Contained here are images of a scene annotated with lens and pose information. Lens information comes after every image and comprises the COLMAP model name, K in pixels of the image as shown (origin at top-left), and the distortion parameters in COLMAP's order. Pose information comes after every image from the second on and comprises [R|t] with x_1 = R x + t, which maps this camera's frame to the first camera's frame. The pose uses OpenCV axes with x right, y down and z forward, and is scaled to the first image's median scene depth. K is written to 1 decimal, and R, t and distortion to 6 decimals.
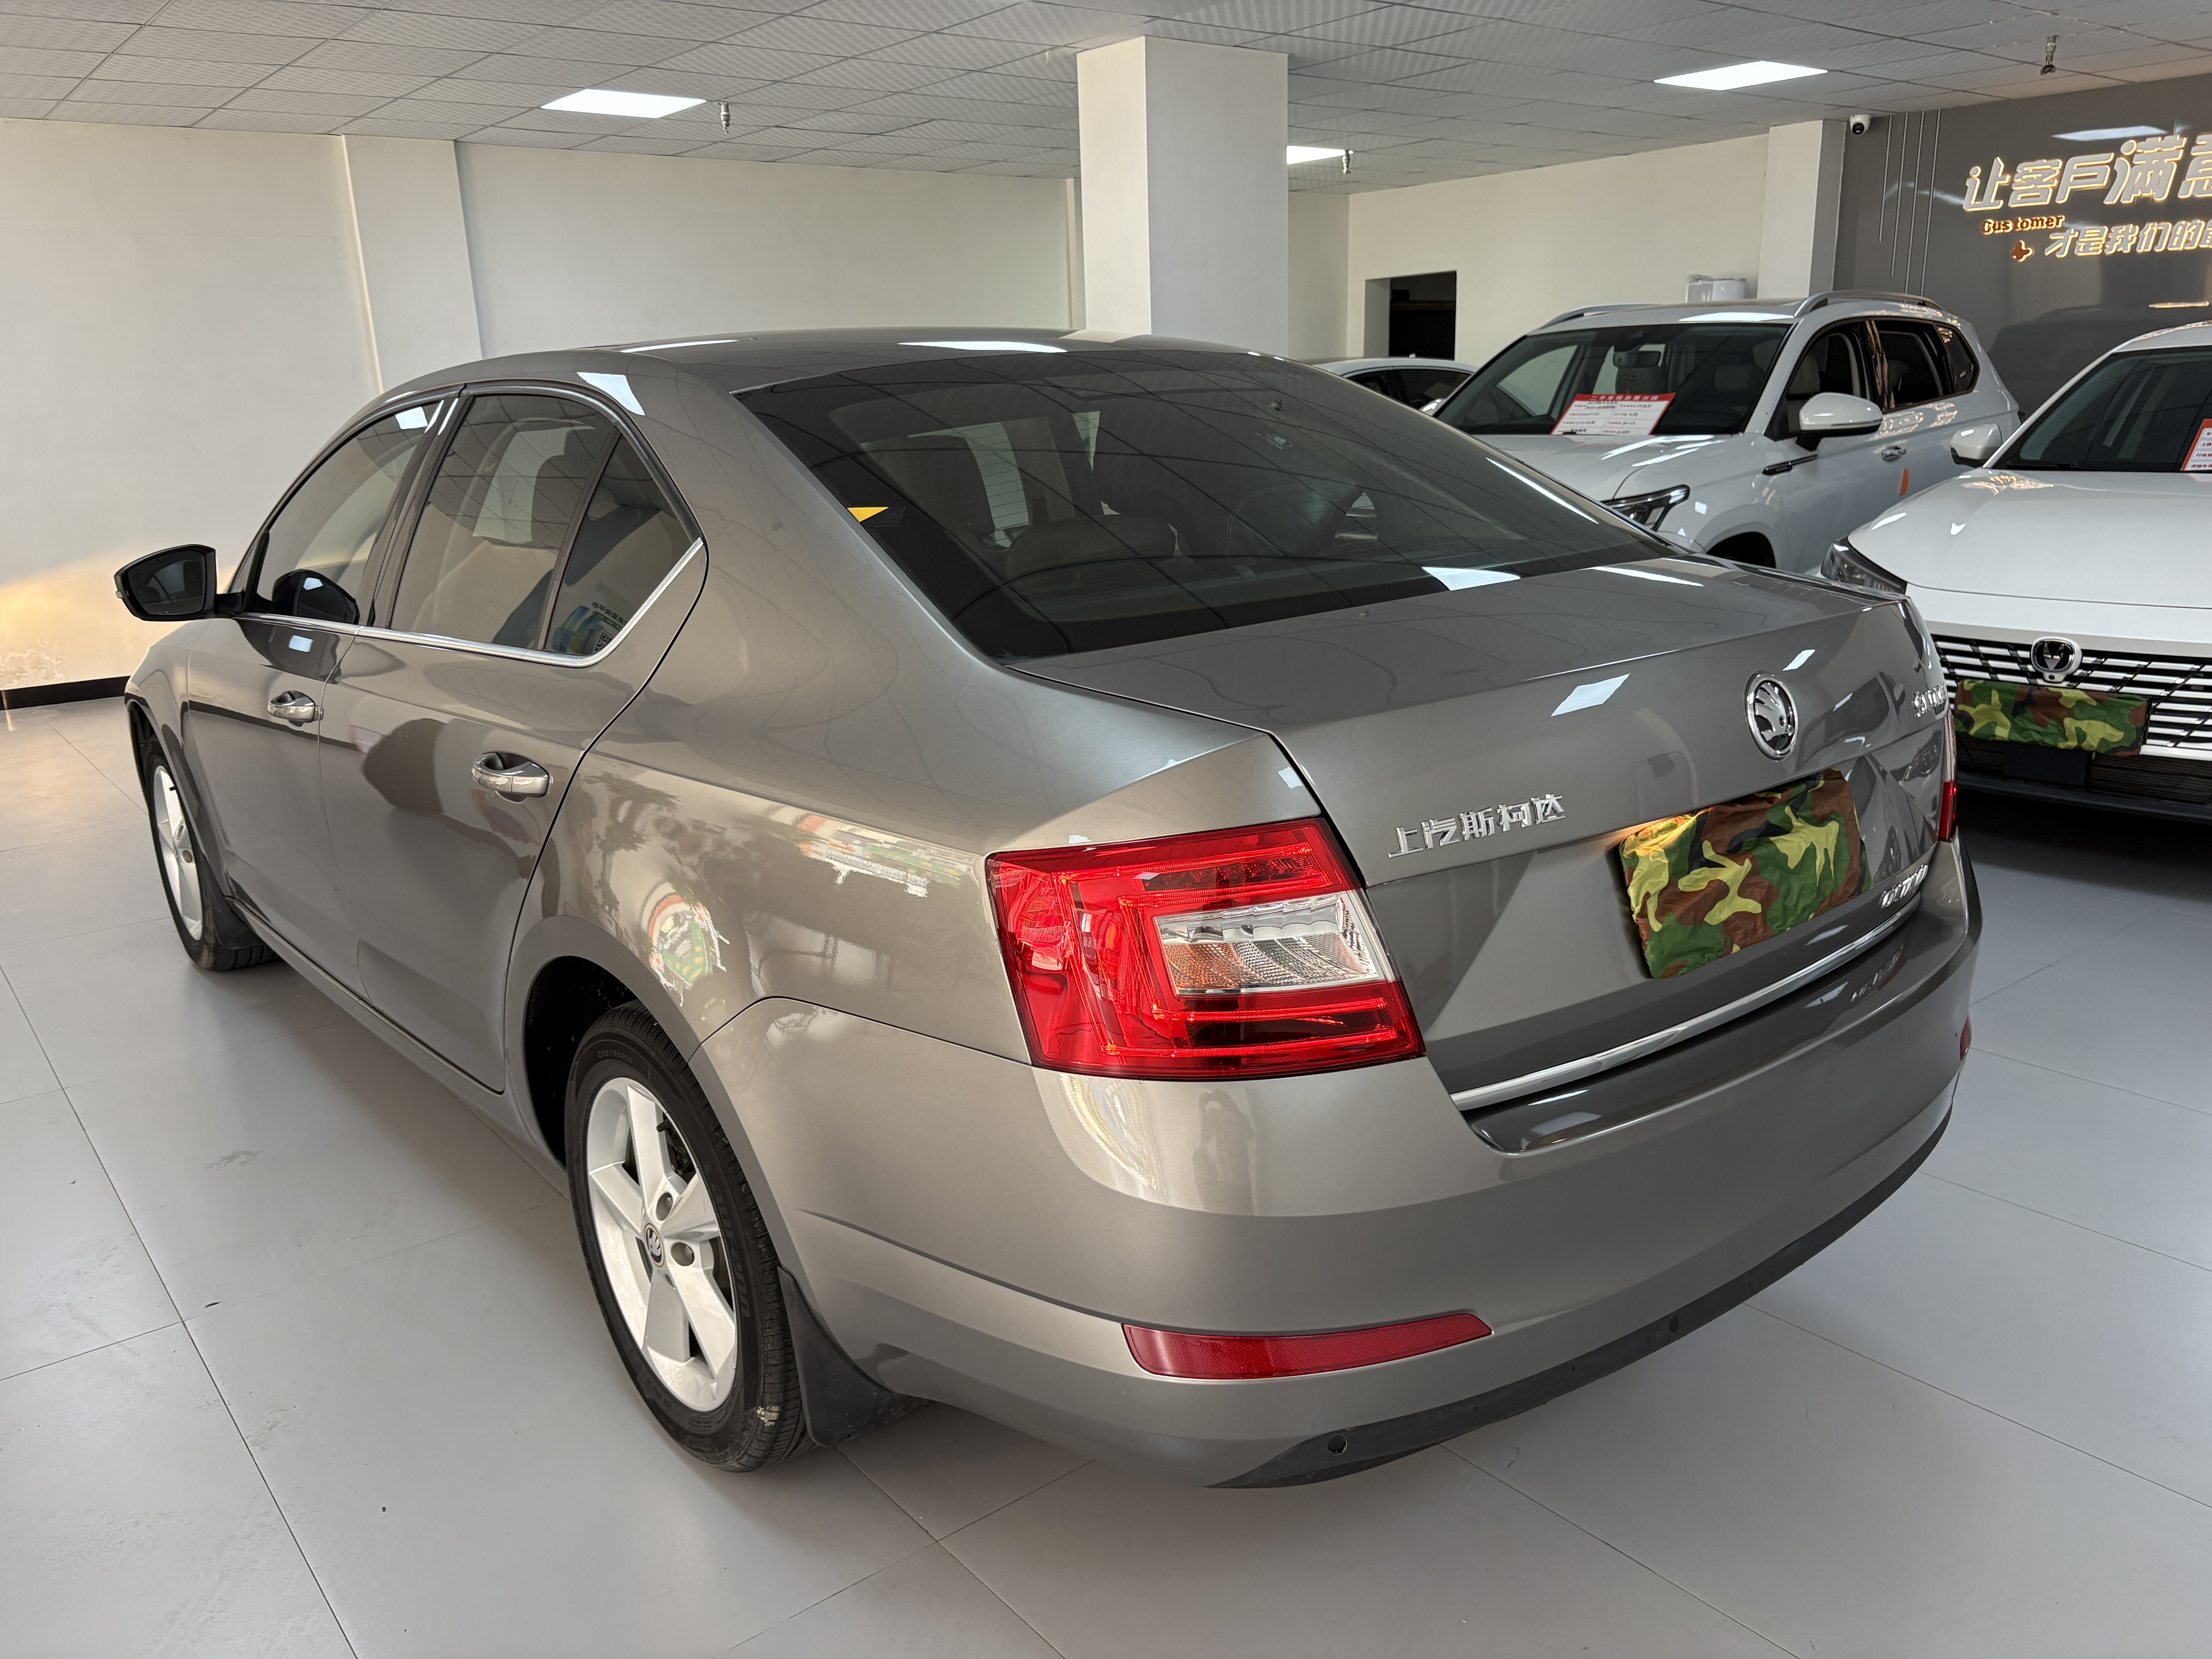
lens RADIAL K [[1682.0, 0, 1106.0], [0, 1682.0, 829.5], [0, 0, 1]] dist [-0.001291, -0.015078]
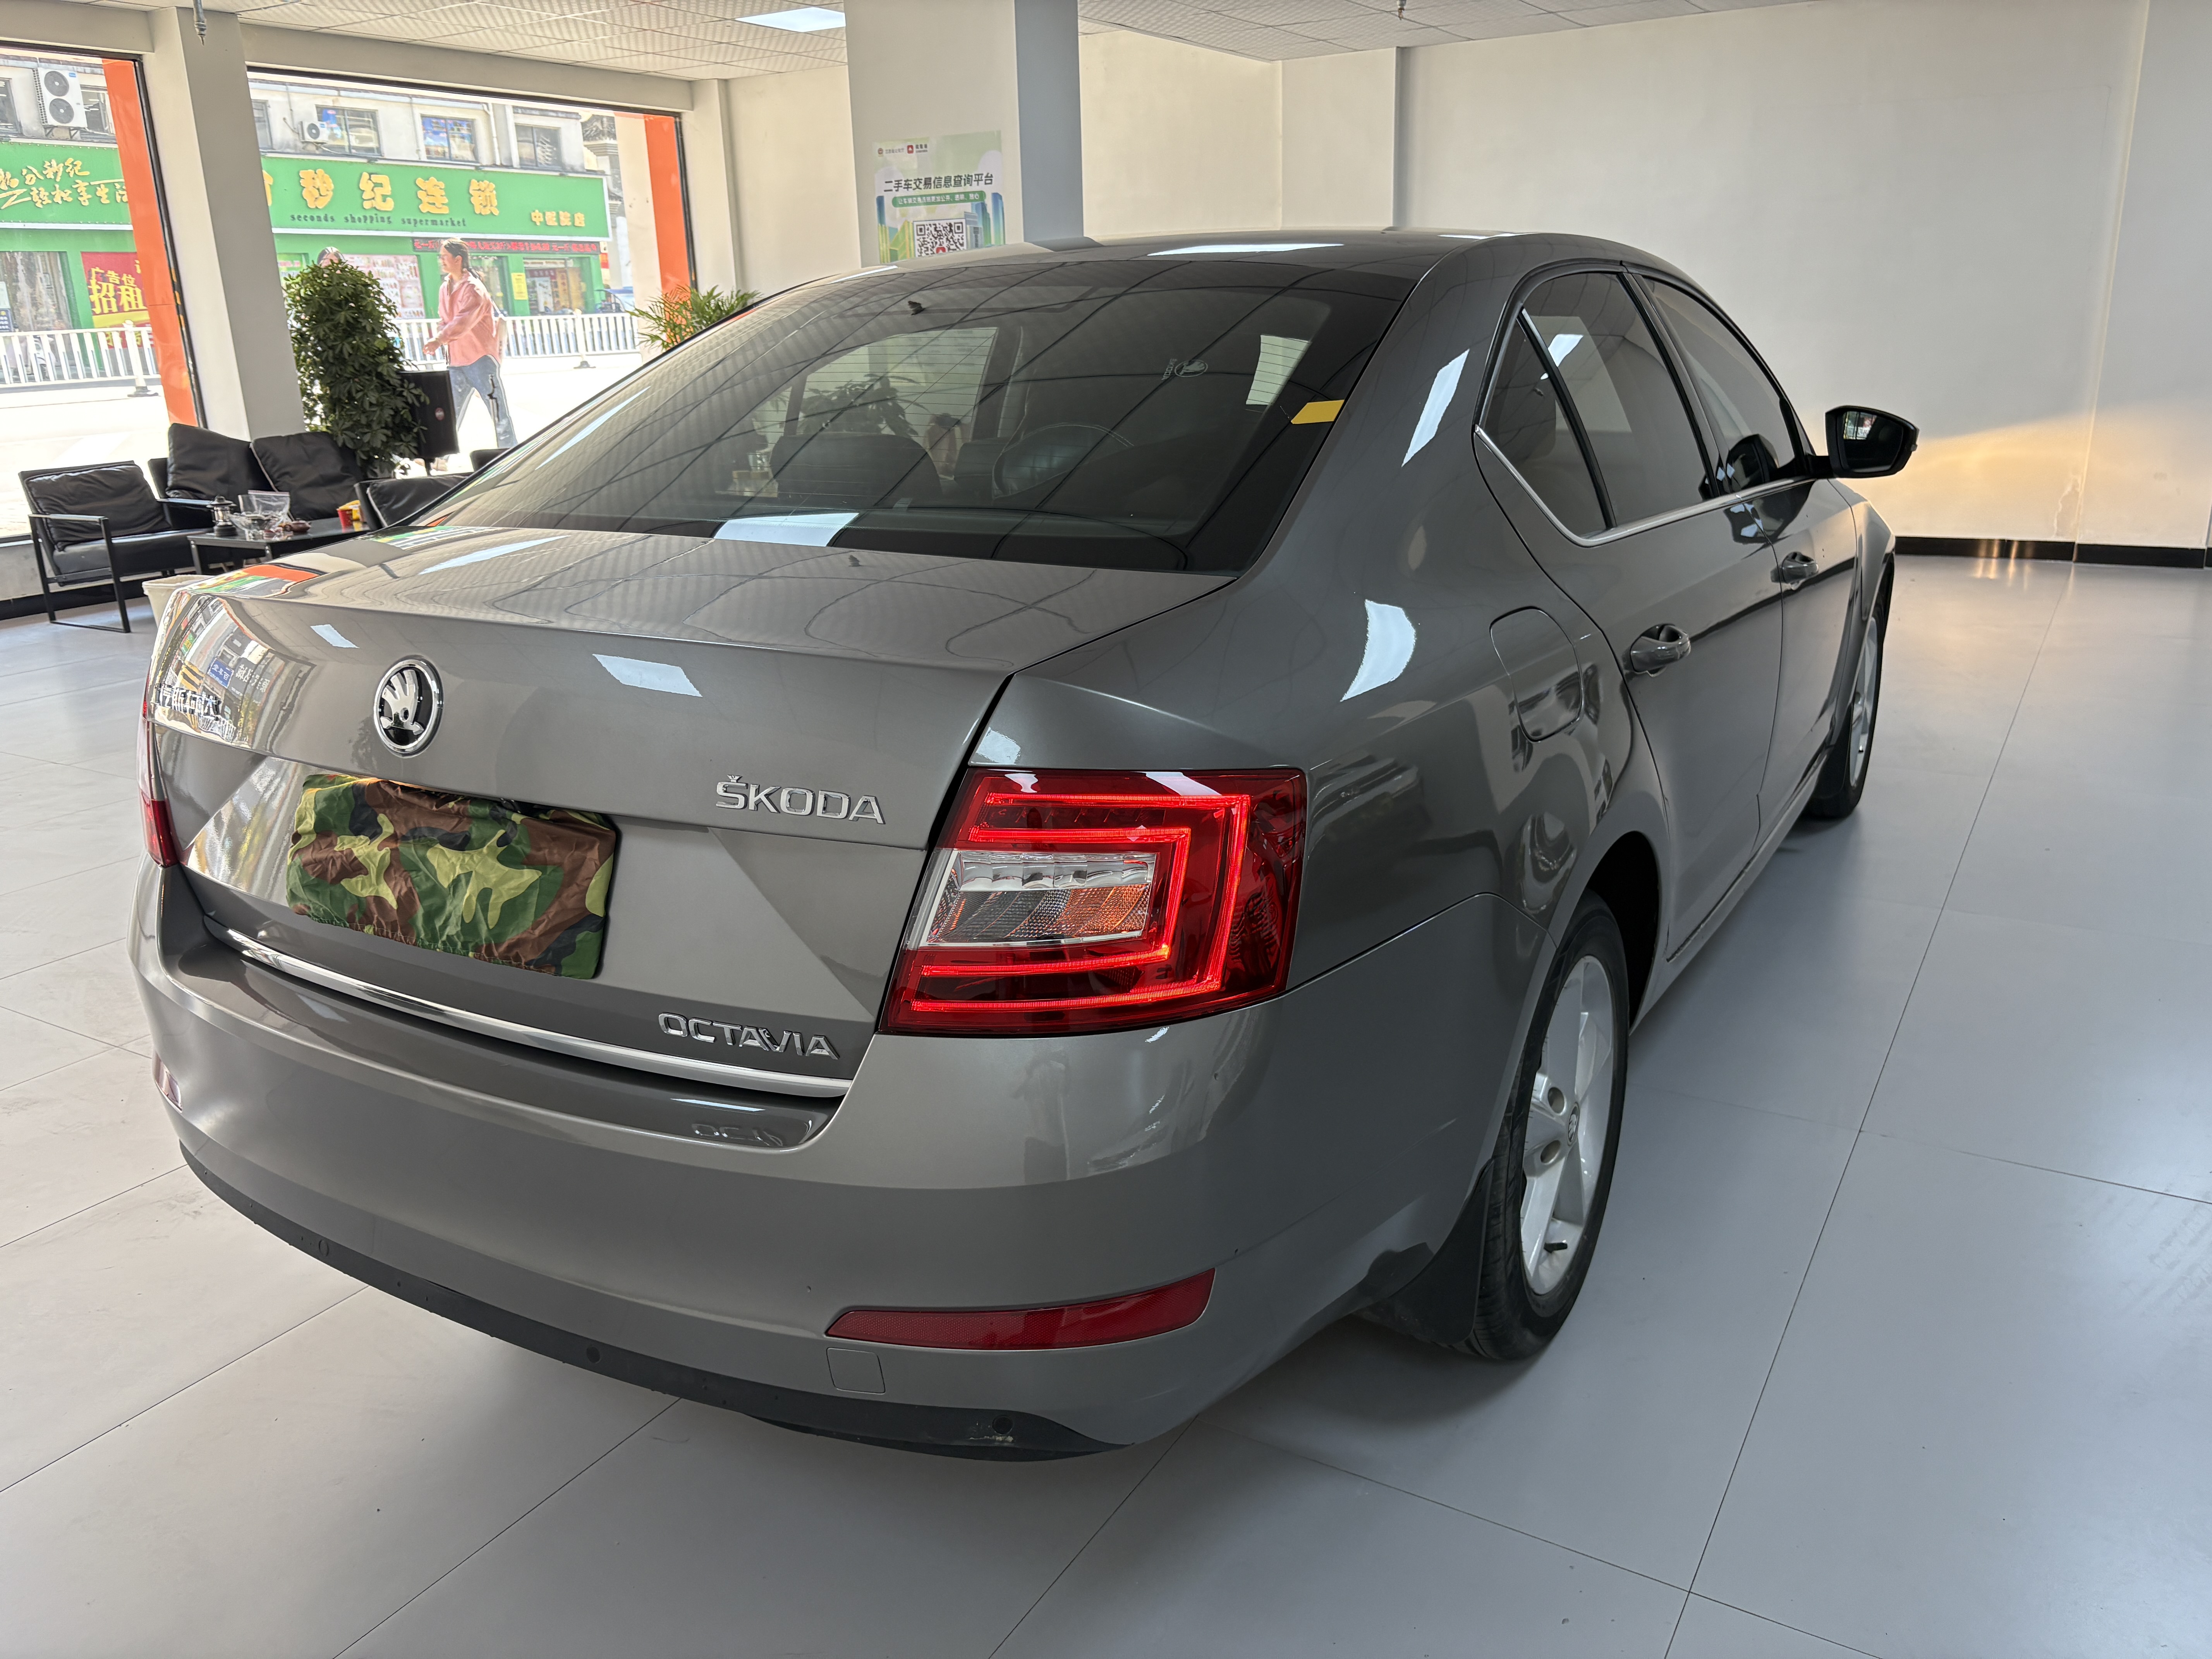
lens RADIAL K [[1682.0, 0, 1106.0], [0, 1682.0, 829.5], [0, 0, 1]] dist [-0.001291, -0.015078]
pose [[0.355111, 0.299315, -0.885611, 1.036029], [-0.228360, 0.946430, 0.228303, -0.228003], [0.906503, 0.121165, 0.404439, 0.754665]]
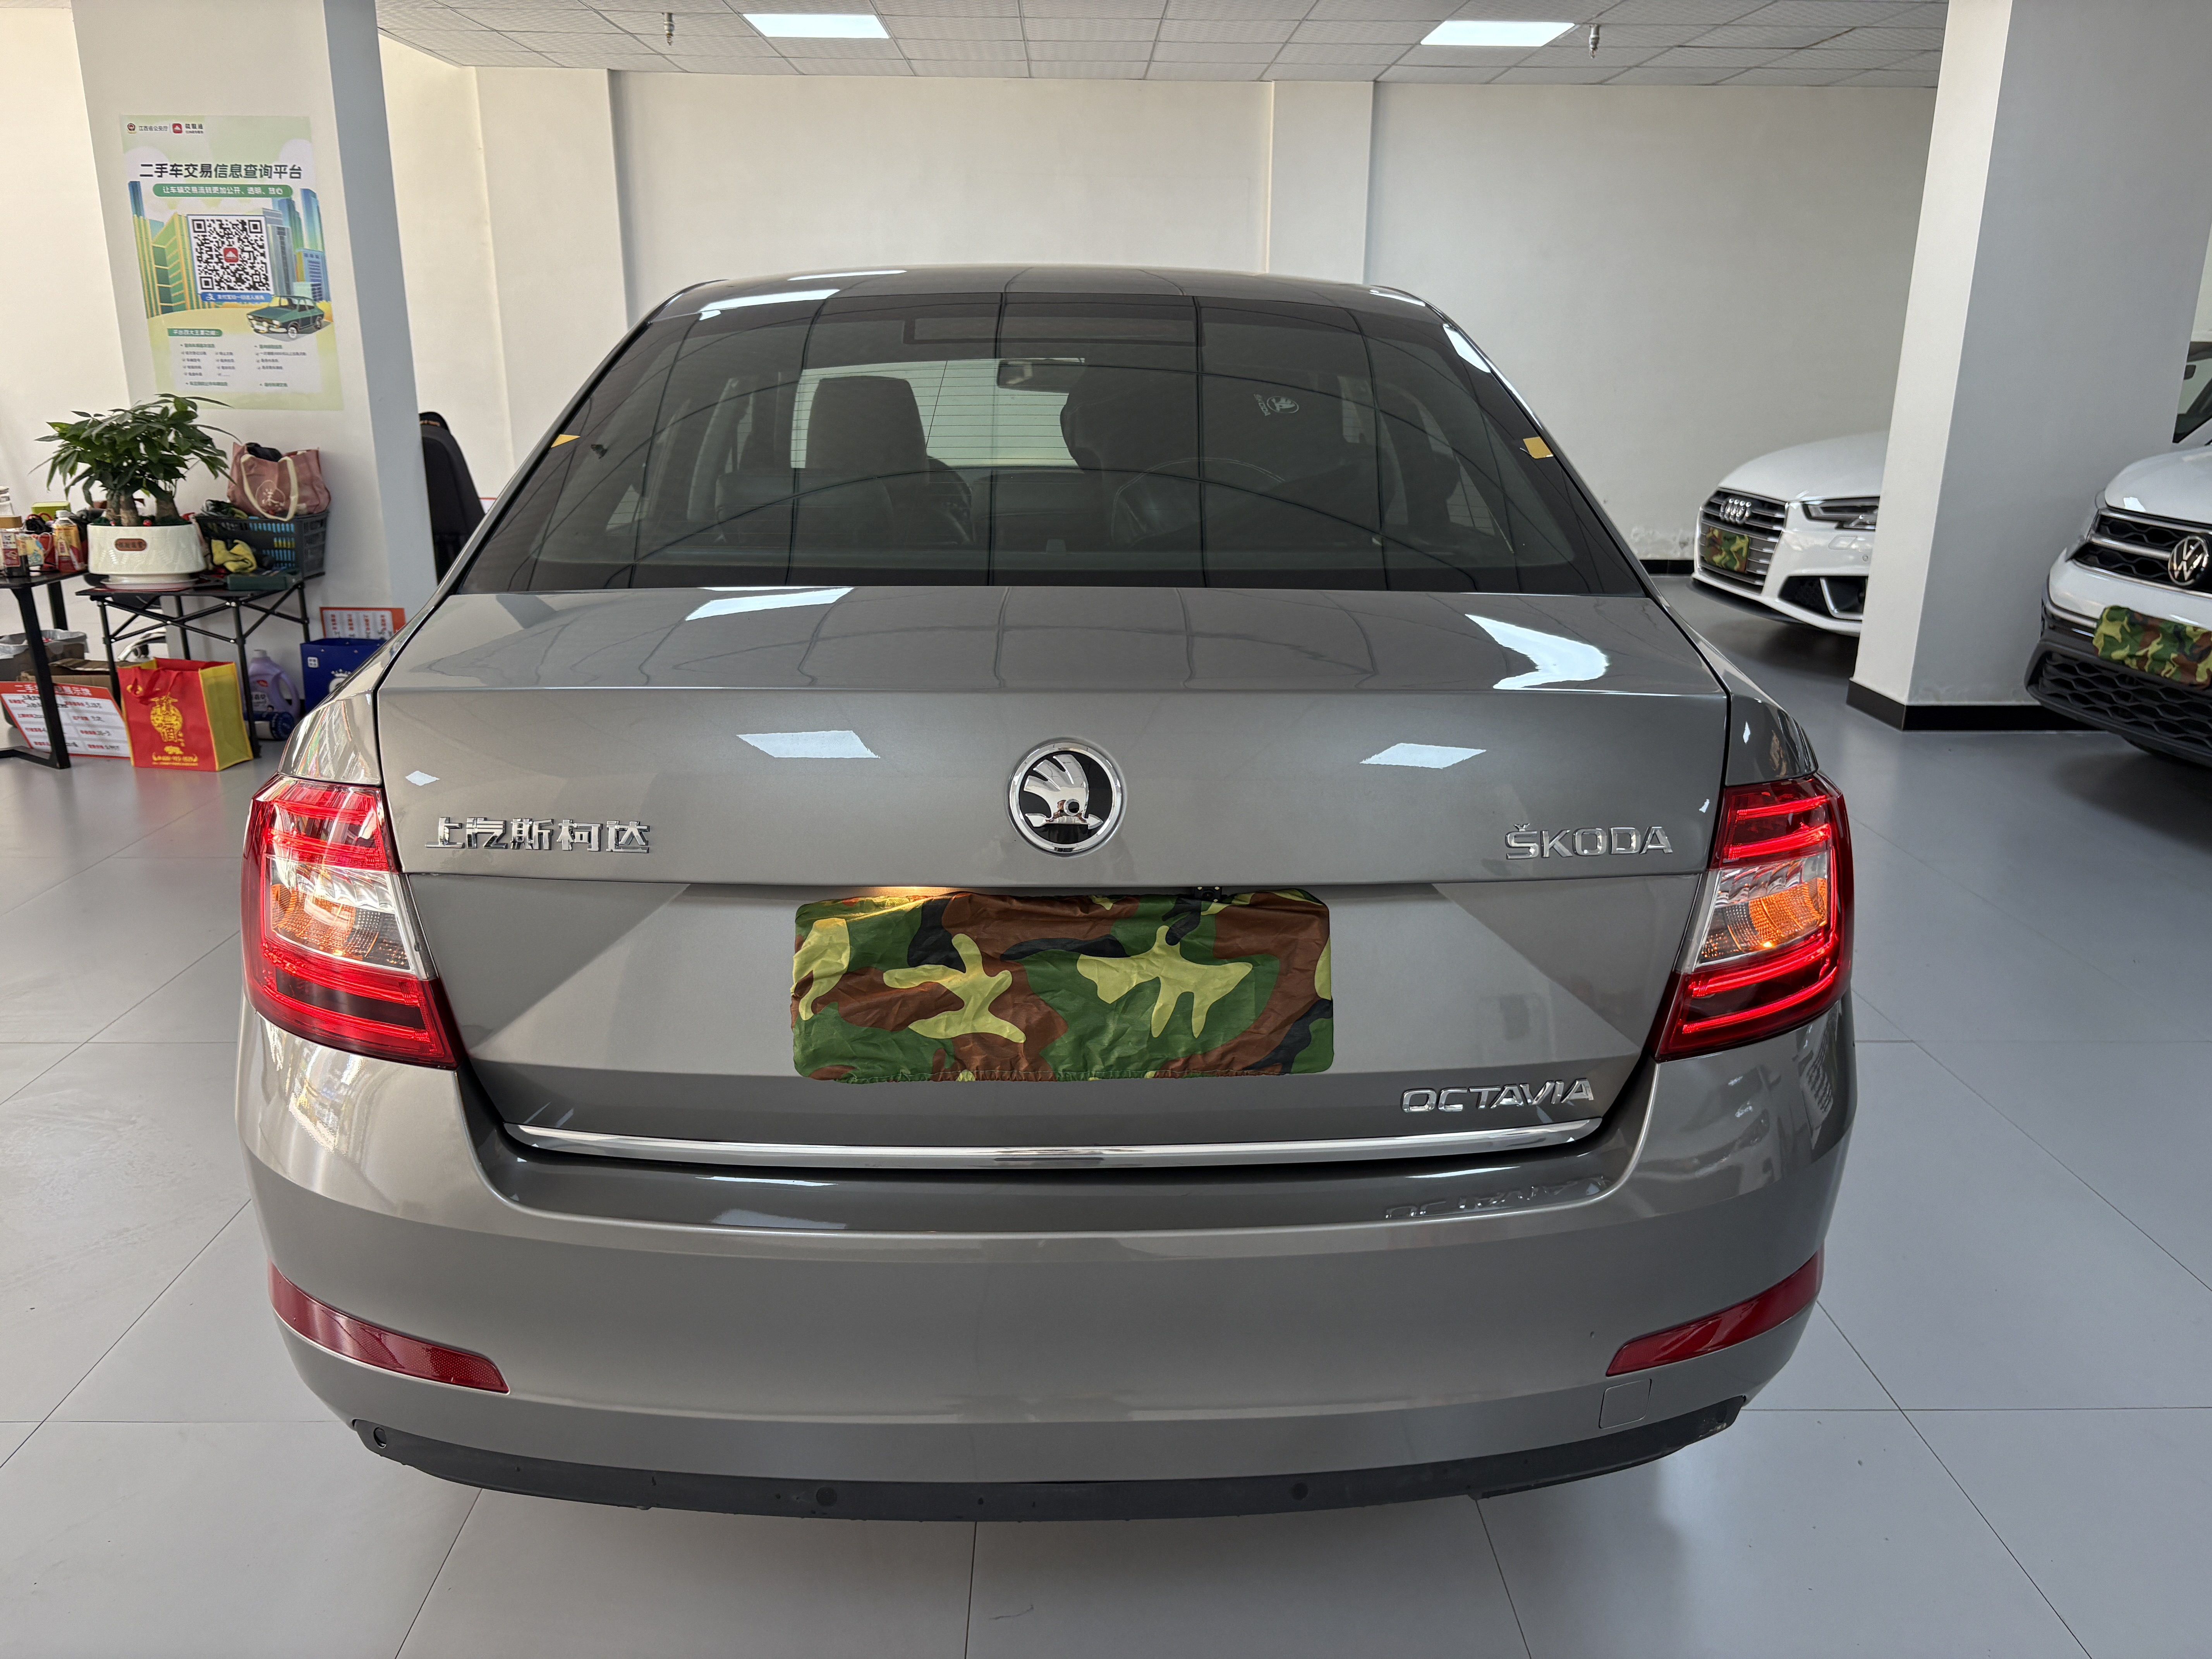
lens RADIAL K [[1630.8, 0, 1106.0], [0, 1630.8, 829.5], [0, 0, 1]] dist [0.154408, -0.185758]
pose [[0.796016, 0.209473, -0.567873, 0.642370], [-0.190507, 0.977230, 0.093431, -0.097168], [0.574514, 0.033811, 0.817796, 0.308826]]
